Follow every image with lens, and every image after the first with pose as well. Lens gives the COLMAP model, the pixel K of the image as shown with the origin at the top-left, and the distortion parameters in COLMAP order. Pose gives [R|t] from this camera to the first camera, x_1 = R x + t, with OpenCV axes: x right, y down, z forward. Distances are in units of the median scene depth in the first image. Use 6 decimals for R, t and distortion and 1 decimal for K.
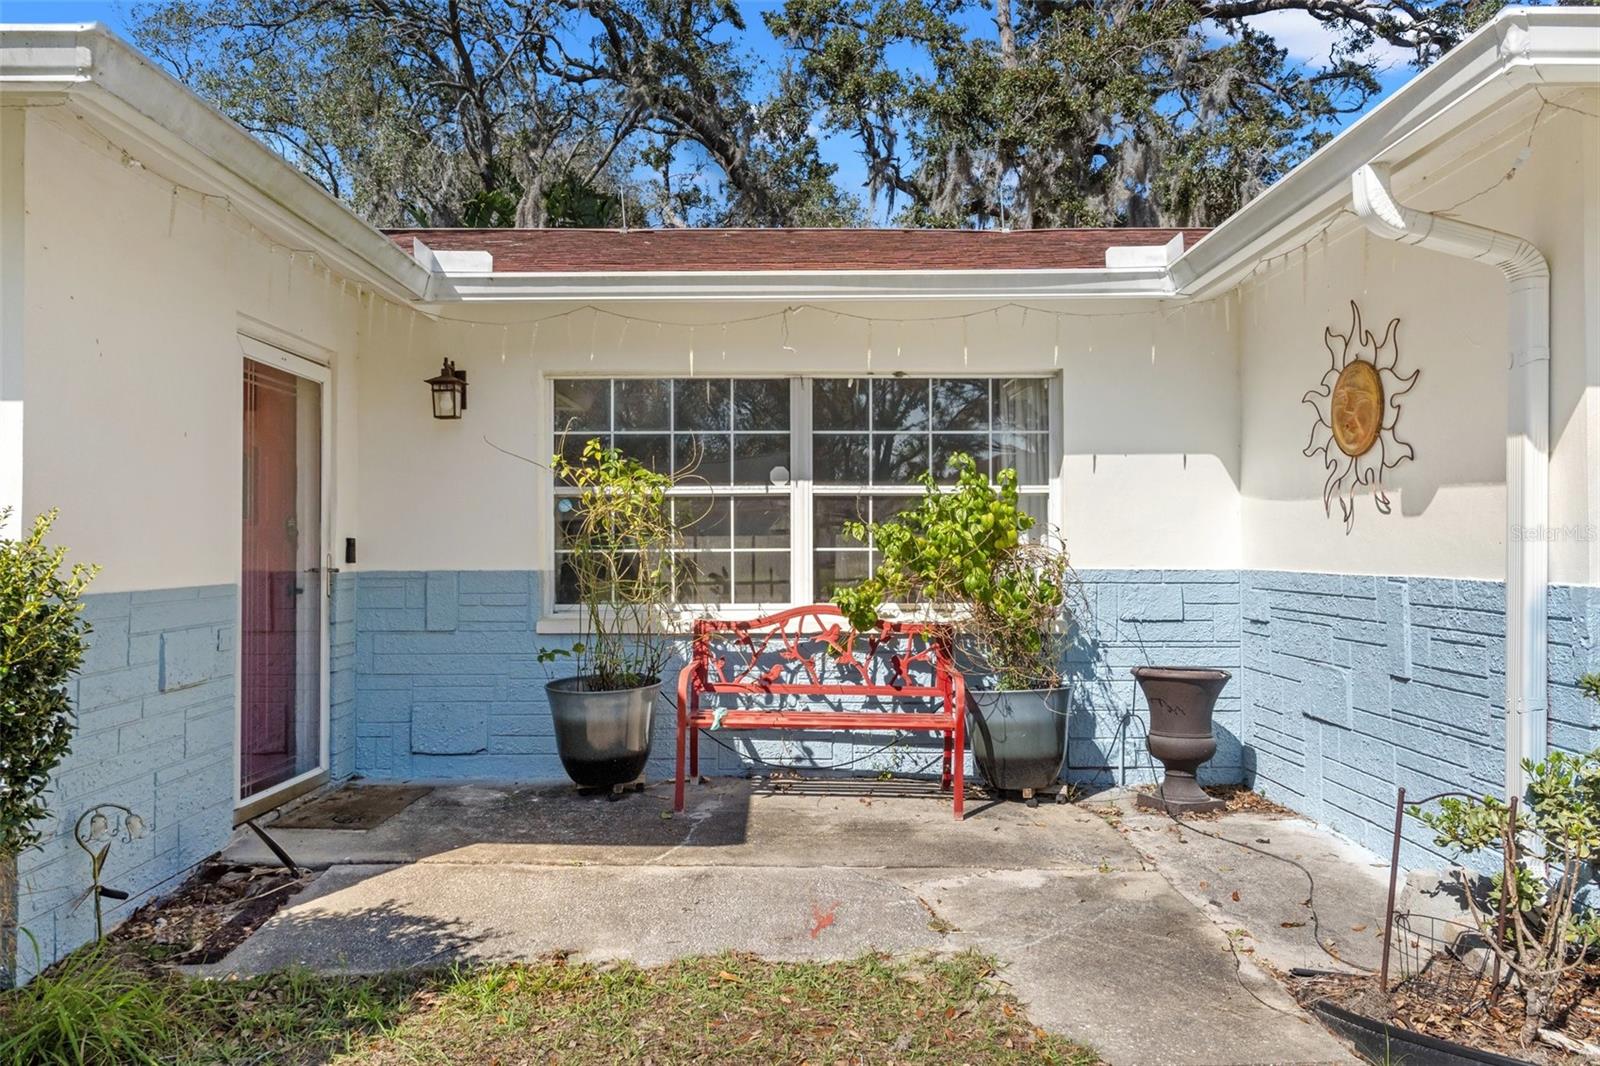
lens RADIAL K [[1152.1, 0, 800.2], [0, 1152.1, 532.9], [0, 0, 1]] dist [0.001983, 0.000106]
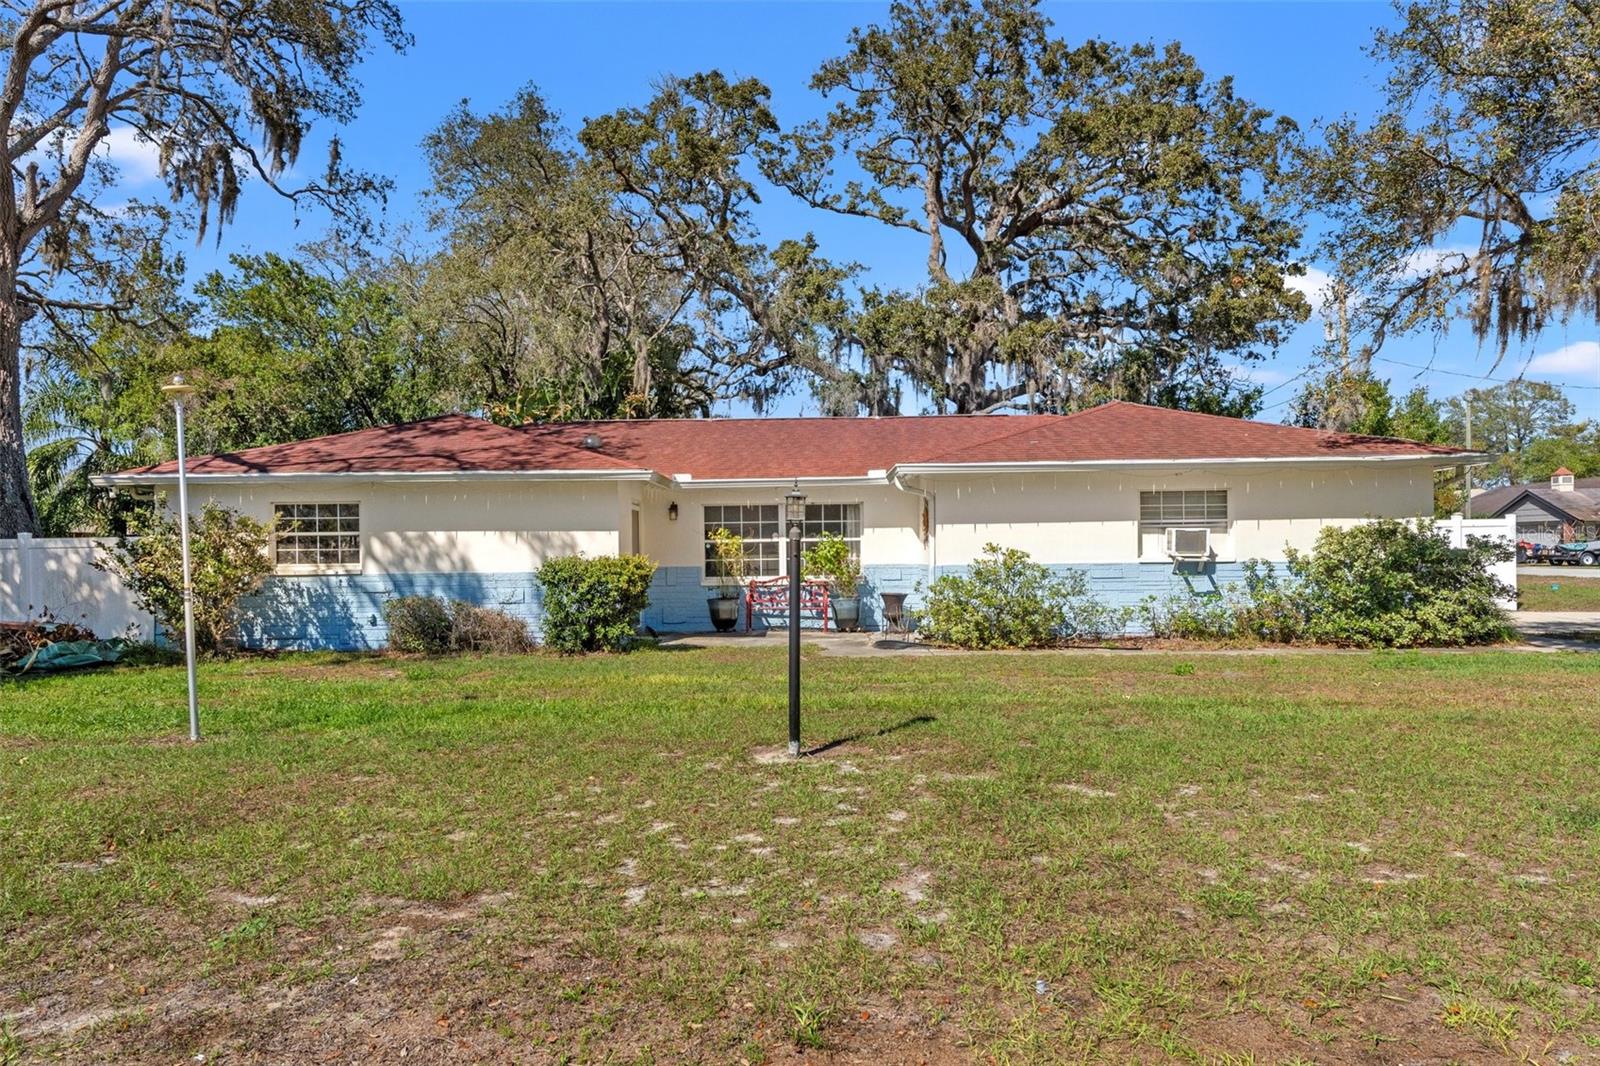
lens RADIAL K [[1152.1, 0, 799.2], [0, 1152.1, 536.2], [0, 0, 1]] dist [0.001983, 0.000106]
pose [[0.999736, -0.012316, -0.019417, 0.112322], [0.012112, 0.999870, -0.010606, -0.014863], [0.019546, 0.010368, 0.999755, -2.234274]]
